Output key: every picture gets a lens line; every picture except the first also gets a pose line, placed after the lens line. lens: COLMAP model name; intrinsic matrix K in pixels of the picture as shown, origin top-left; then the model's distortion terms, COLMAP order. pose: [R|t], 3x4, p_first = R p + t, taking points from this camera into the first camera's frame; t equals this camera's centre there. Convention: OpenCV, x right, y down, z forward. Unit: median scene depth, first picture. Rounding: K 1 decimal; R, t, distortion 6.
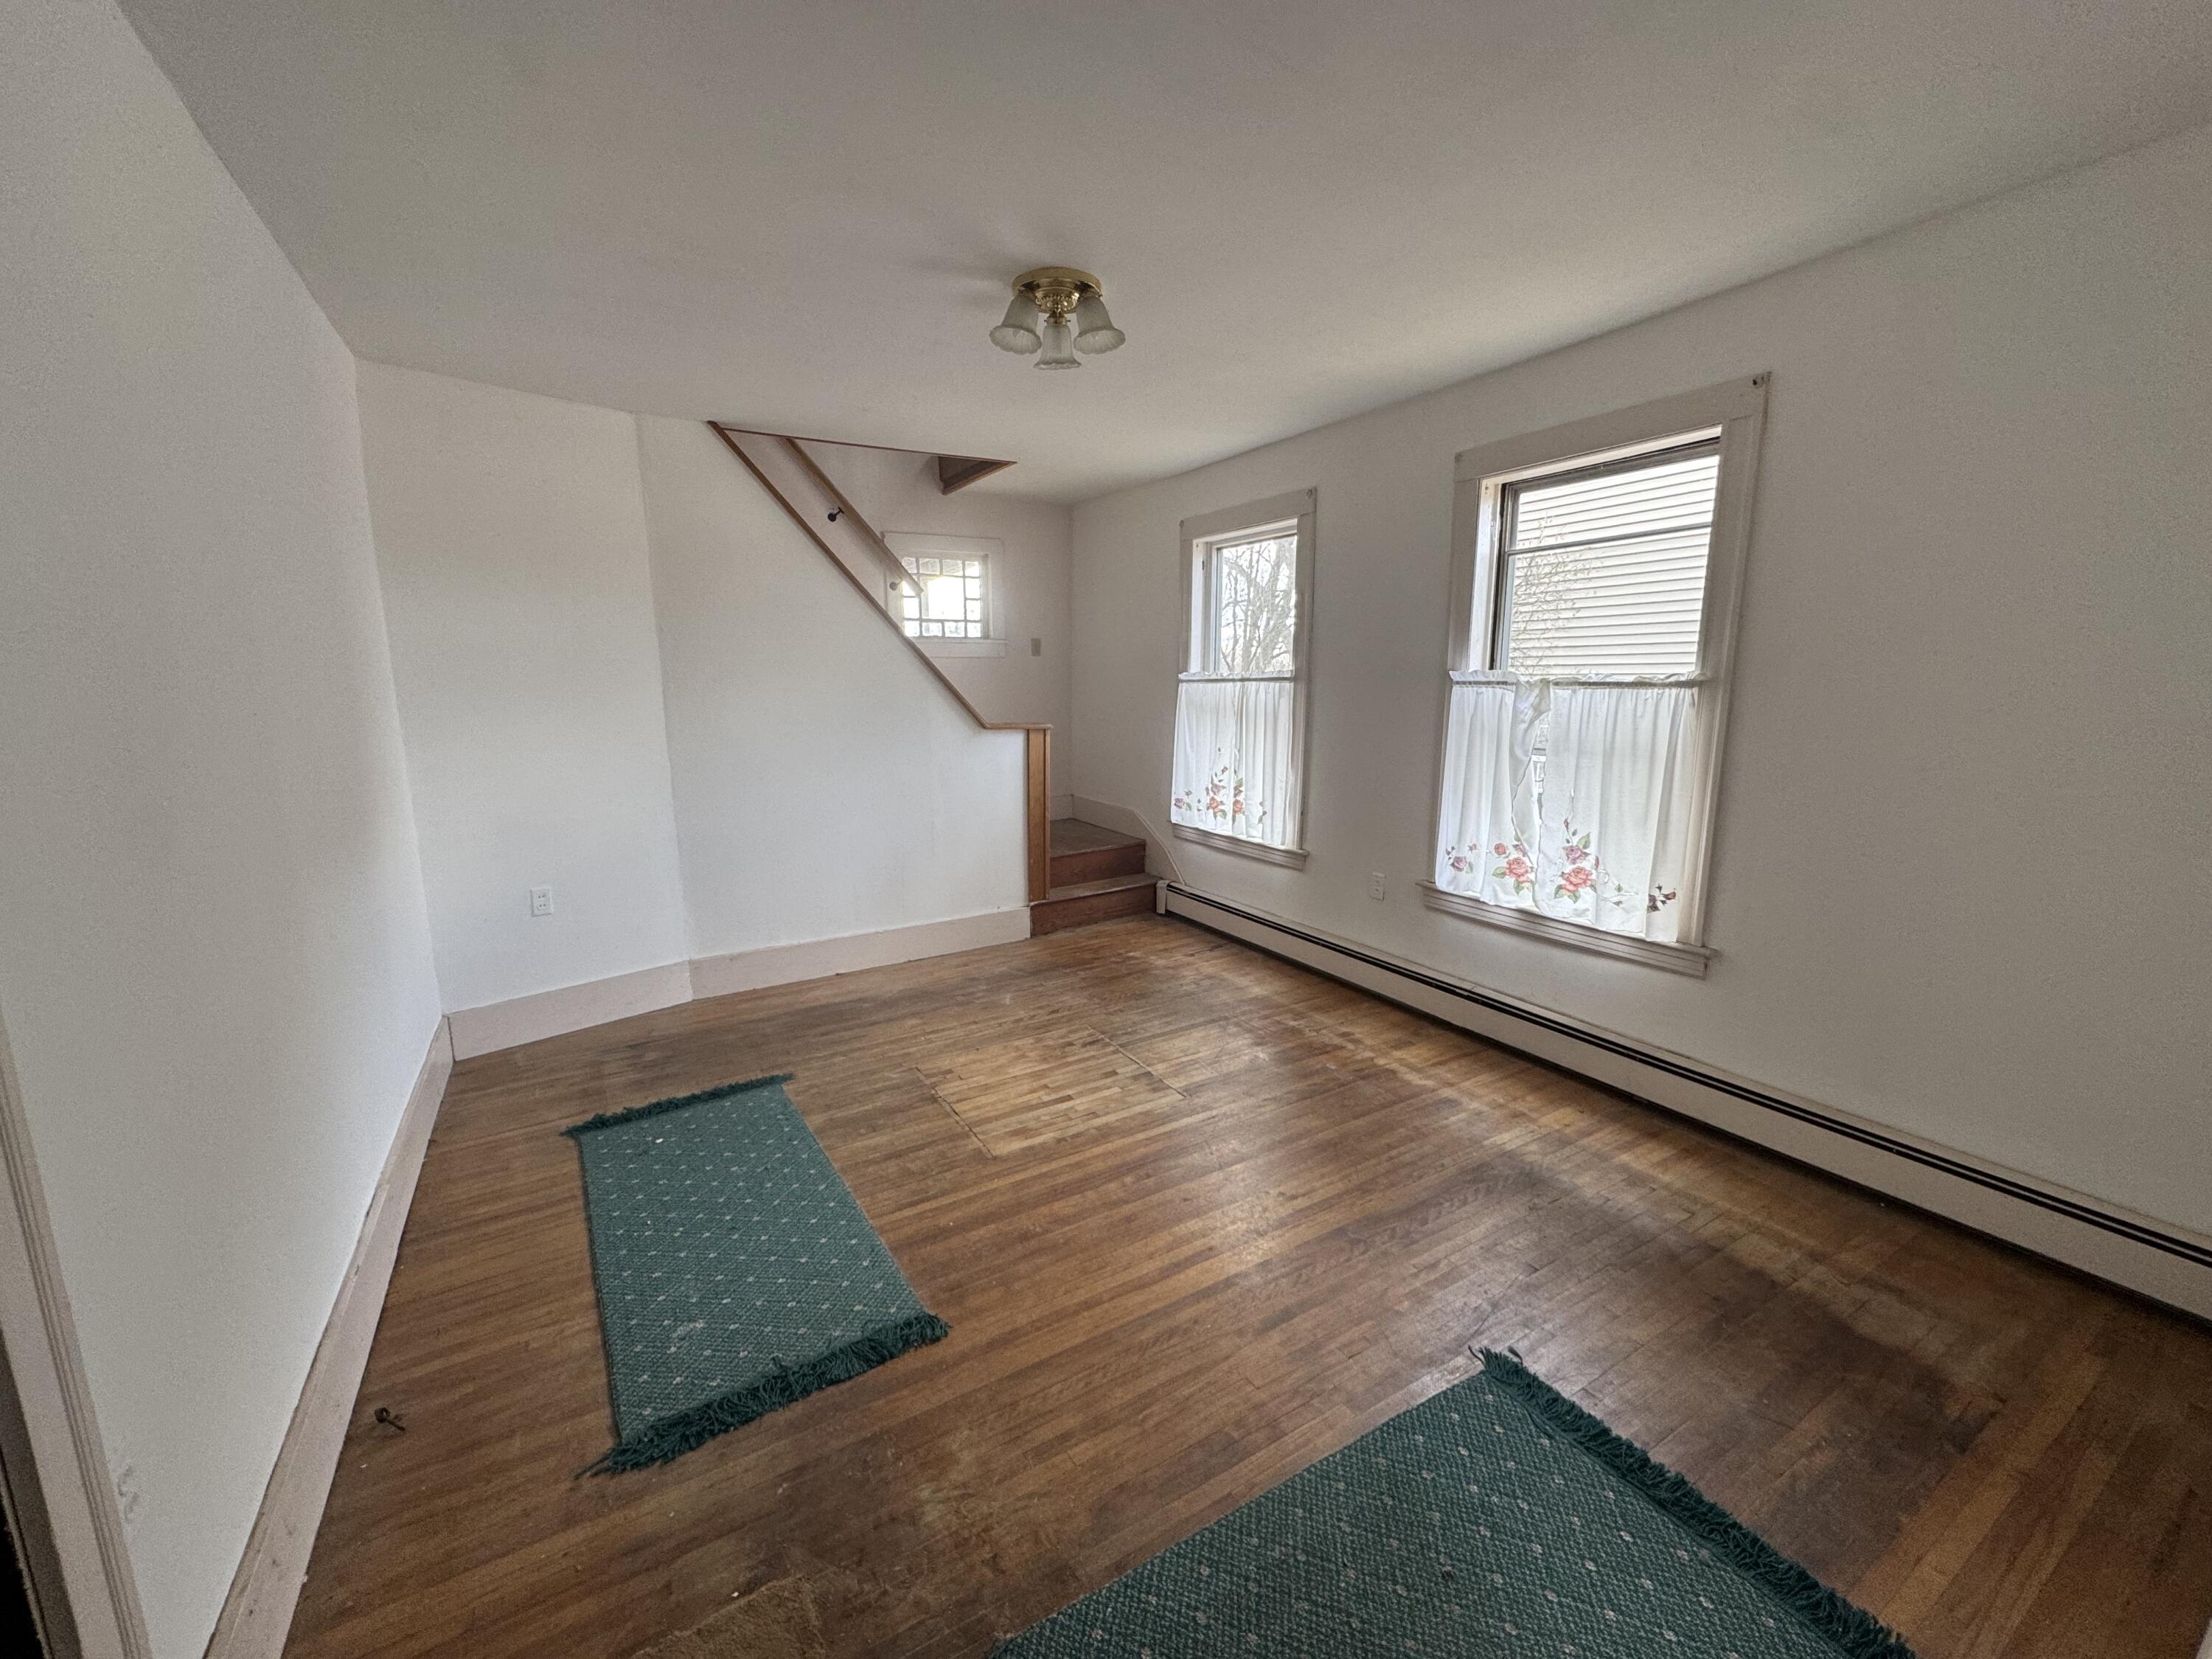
lens RADIAL K [[881.7, 0, 1103.0], [0, 881.7, 825.6], [0, 0, 1]] dist [-0.003398, 0.000224]
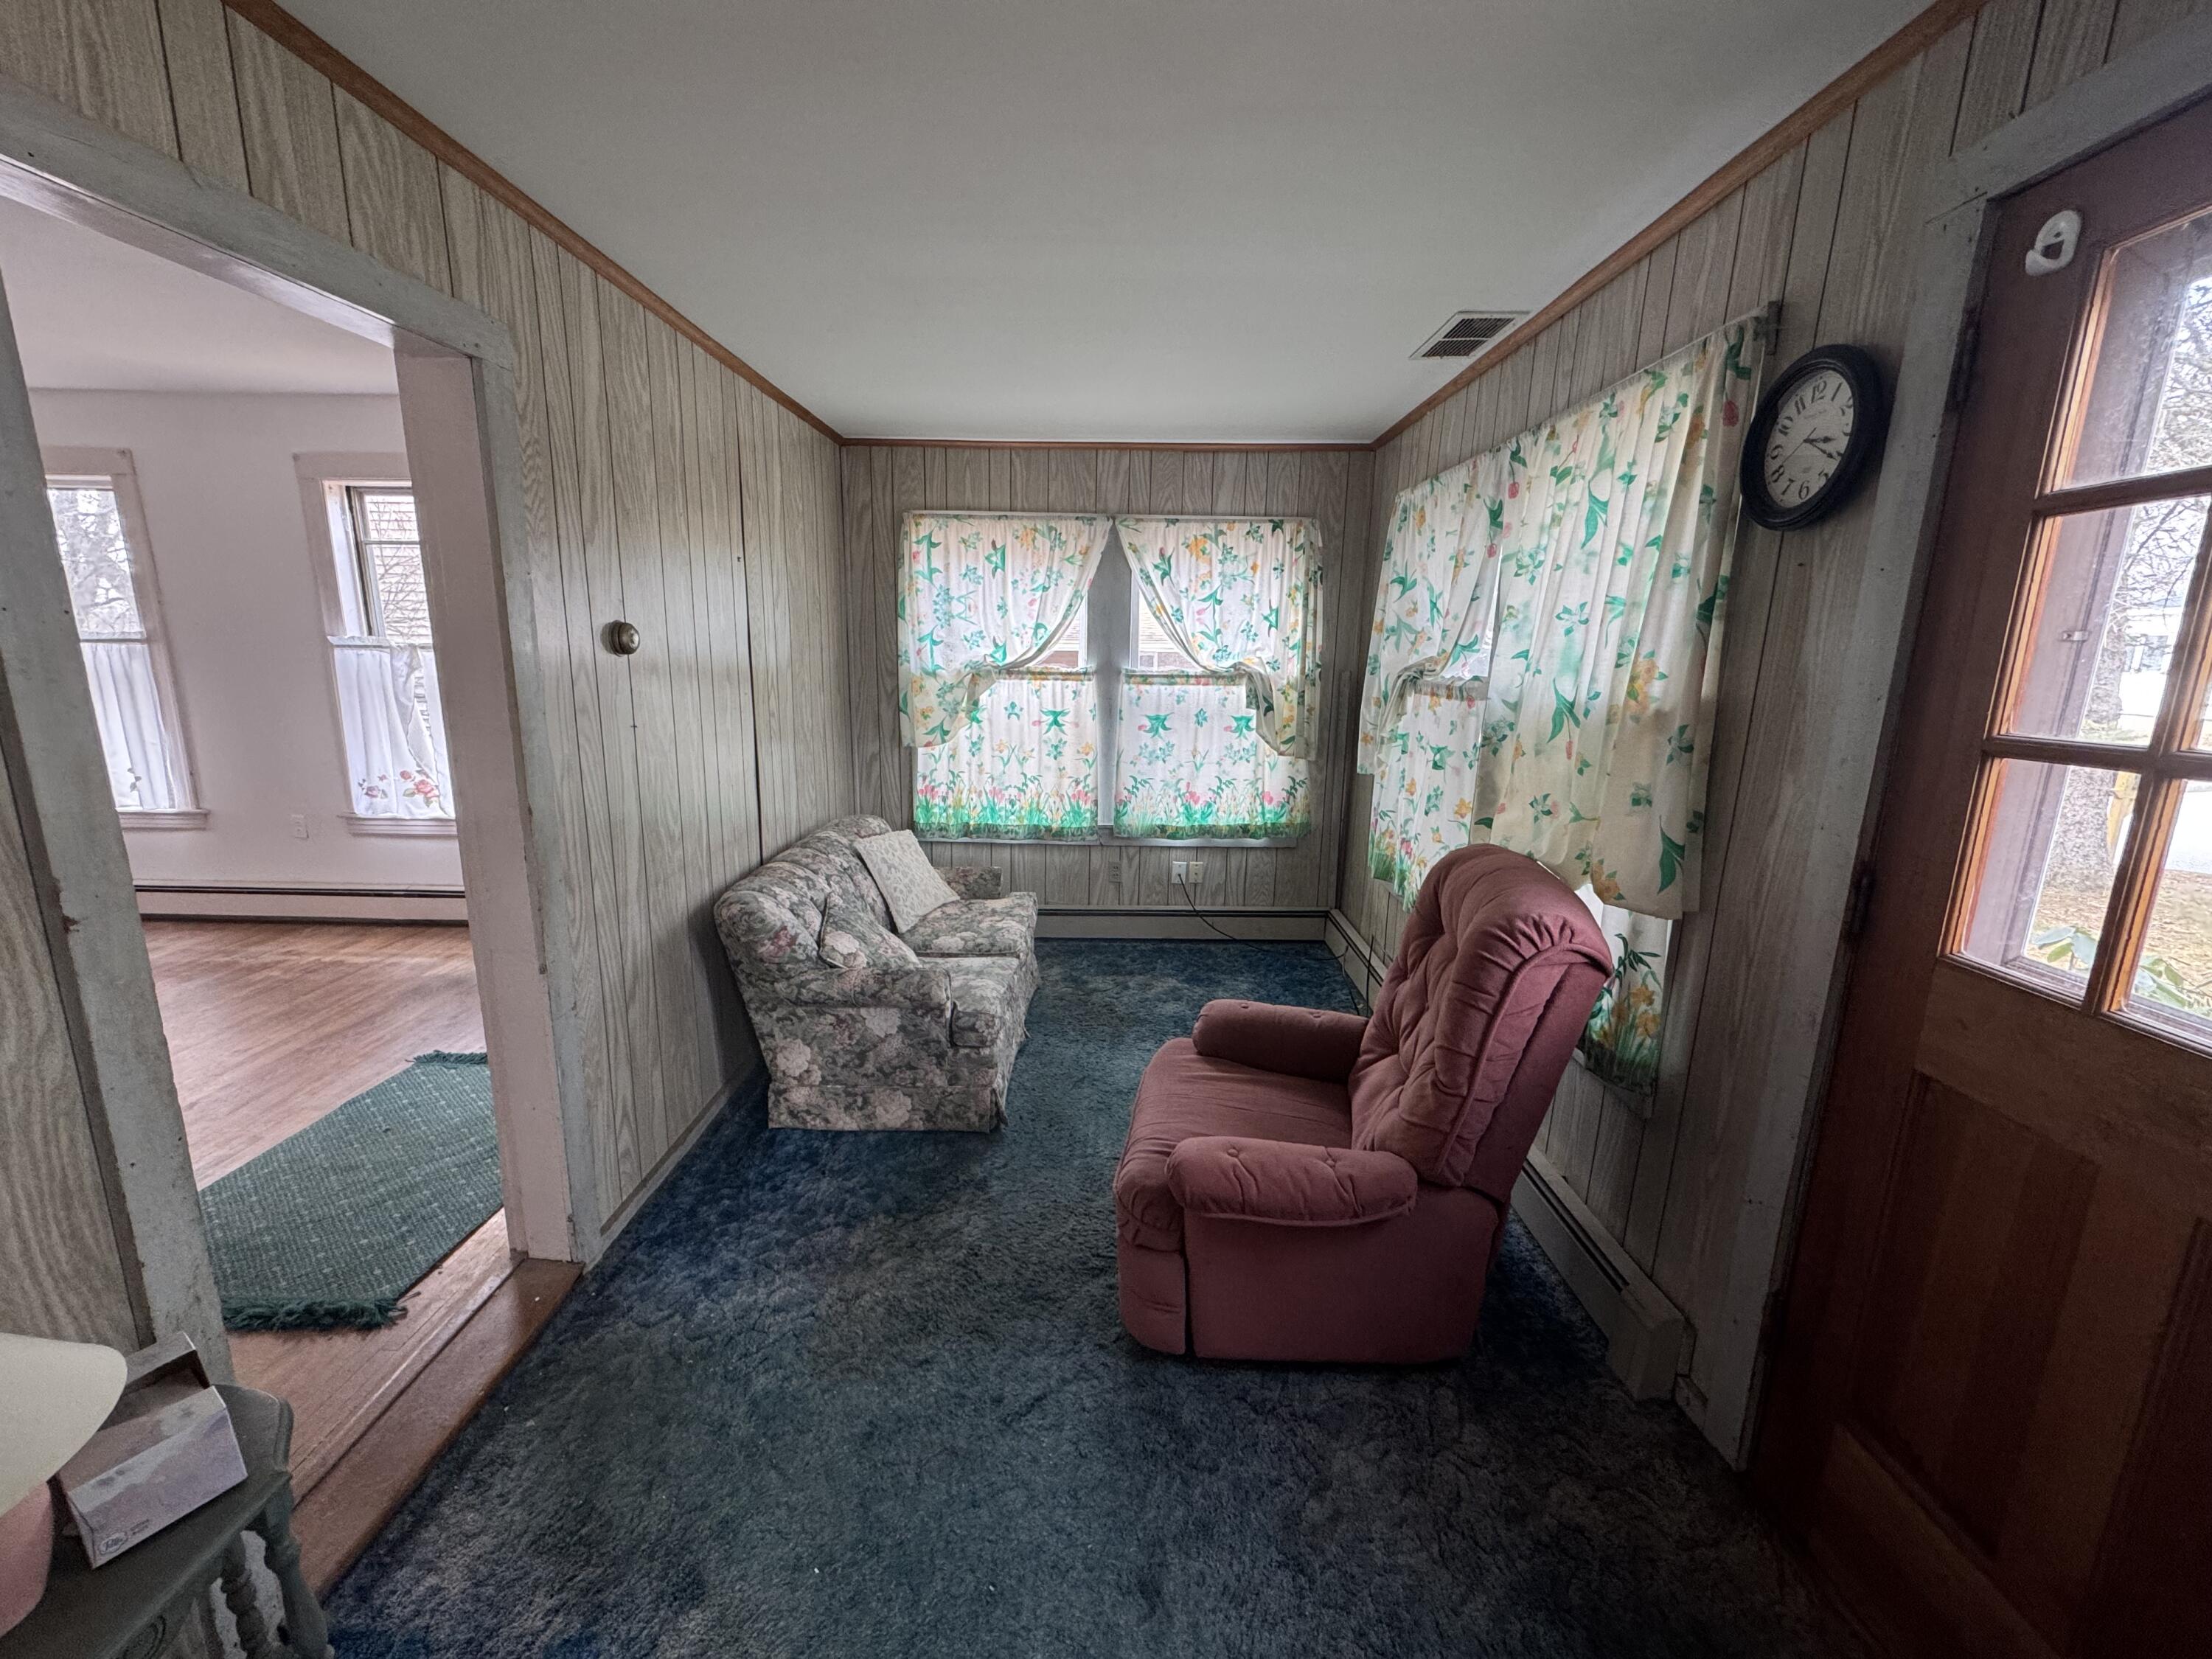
lens RADIAL K [[881.7, 0, 1103.0], [0, 881.7, 825.6], [0, 0, 1]] dist [-0.003398, 0.000224]
pose [[0.515091, -0.166347, 0.840838, -0.118734], [0.127251, 0.984957, 0.116906, 0.076186], [-0.847637, 0.046780, 0.528511, -0.534434]]
